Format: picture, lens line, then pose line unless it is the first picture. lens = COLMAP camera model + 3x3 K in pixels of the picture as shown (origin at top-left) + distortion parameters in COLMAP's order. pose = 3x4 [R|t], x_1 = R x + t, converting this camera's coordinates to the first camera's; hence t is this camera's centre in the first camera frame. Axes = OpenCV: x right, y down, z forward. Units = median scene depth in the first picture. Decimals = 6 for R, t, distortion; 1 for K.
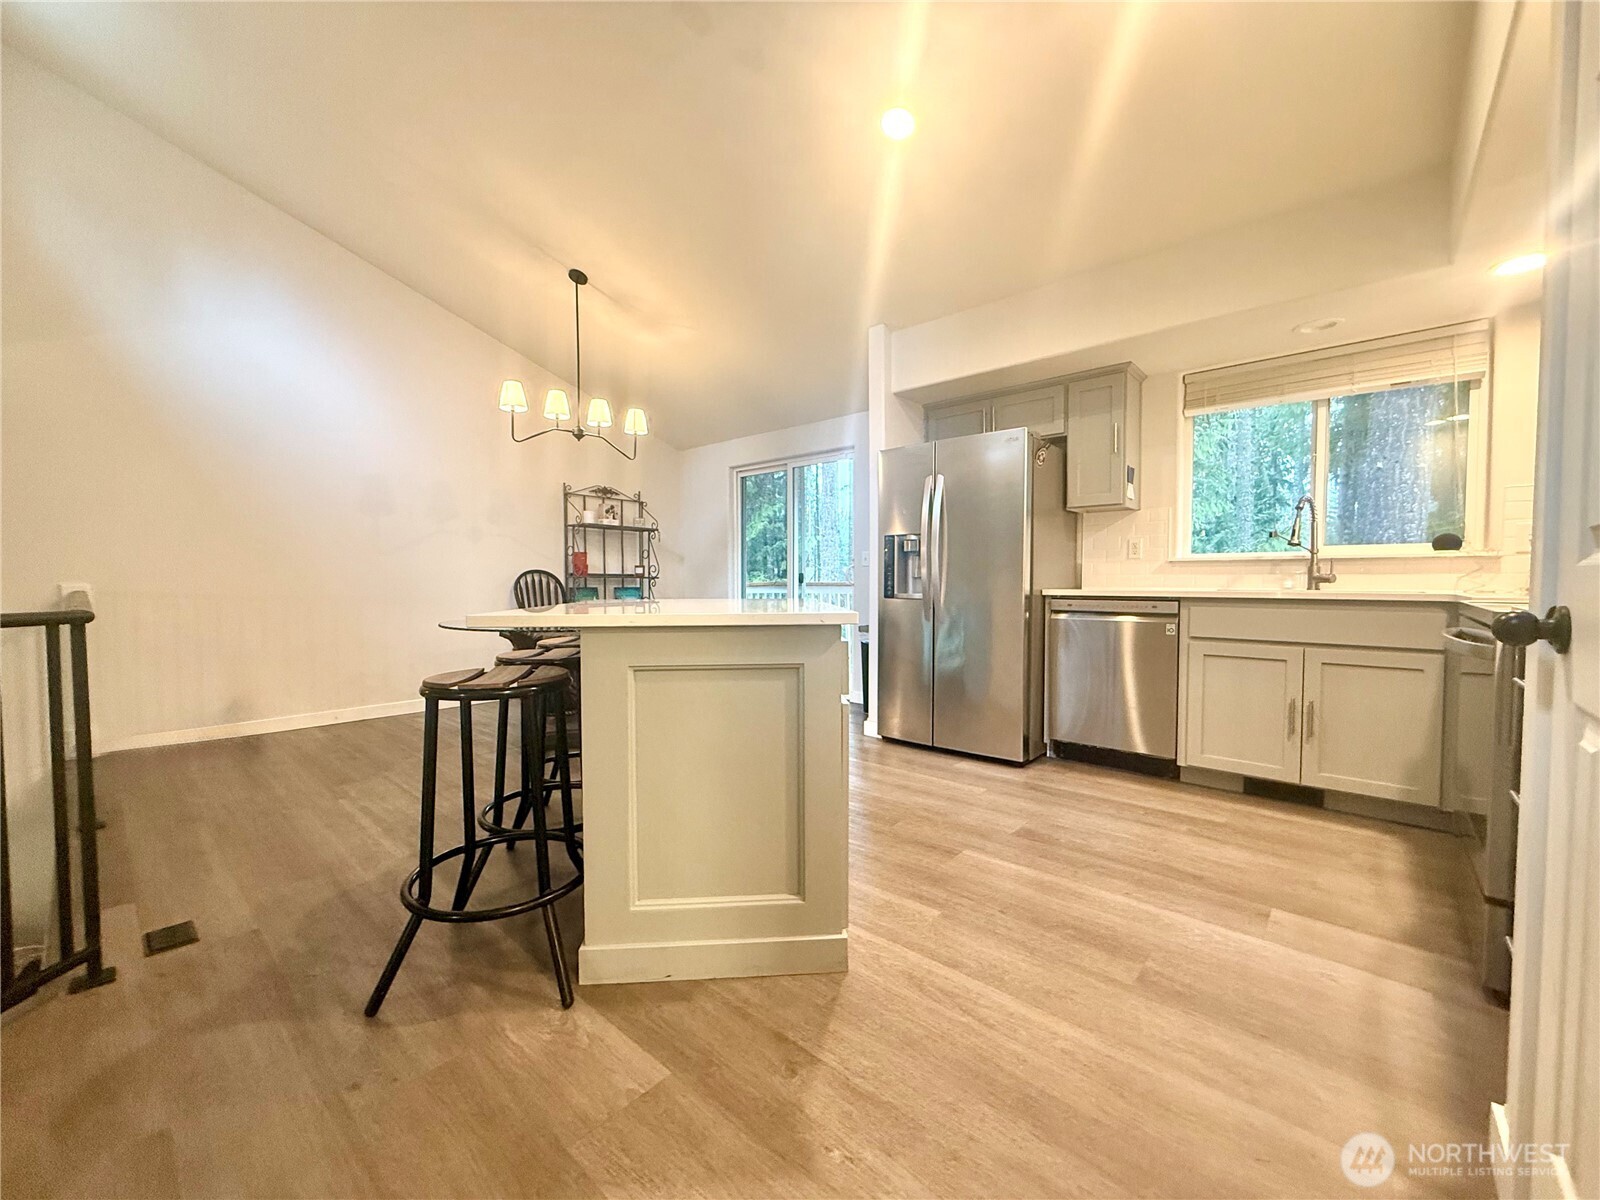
lens RADIAL K [[635.3, 0, 802.2], [0, 635.3, 602.4], [0, 0, 1]] dist [-0.003525, 0.000323]
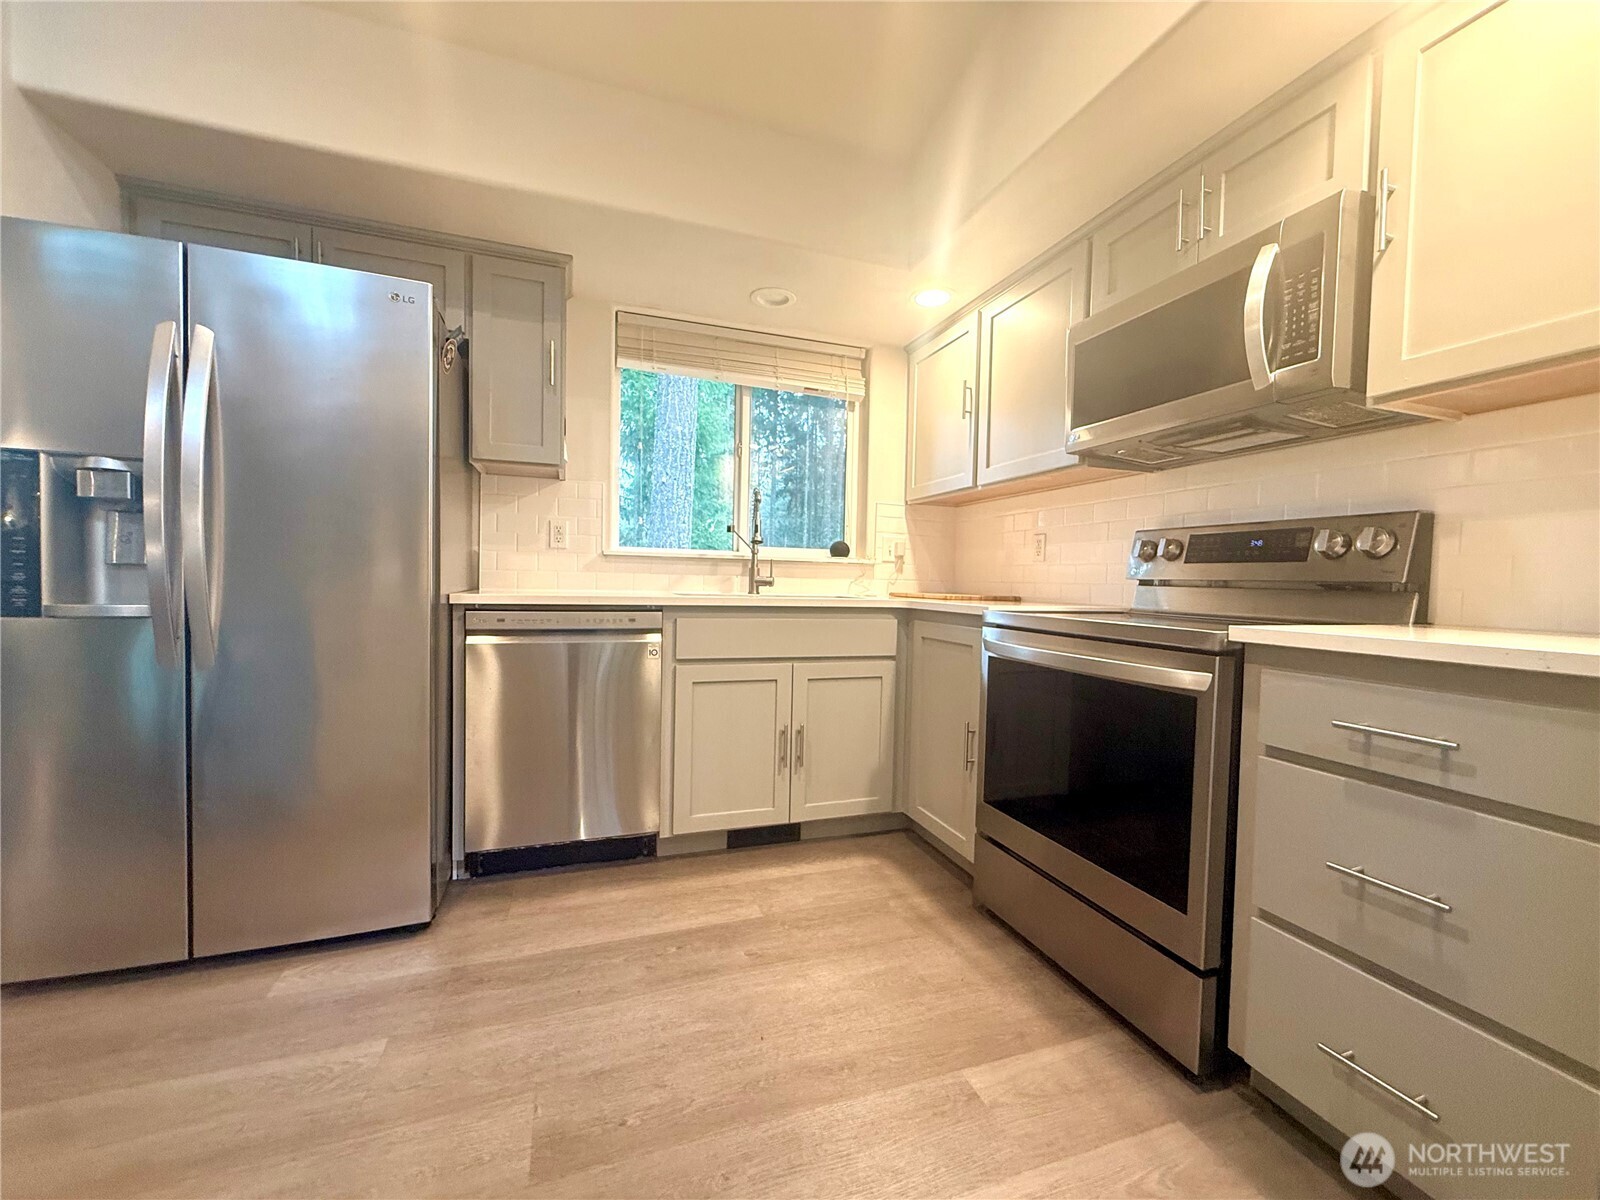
lens RADIAL K [[635.3, 0, 795.6], [0, 635.3, 603.4], [0, 0, 1]] dist [-0.003525, 0.000323]
pose [[0.489164, -0.018424, 0.871997, 0.042383], [0.008410, 0.999830, 0.016407, -0.020515], [-0.872152, -0.000692, 0.489235, 0.500839]]
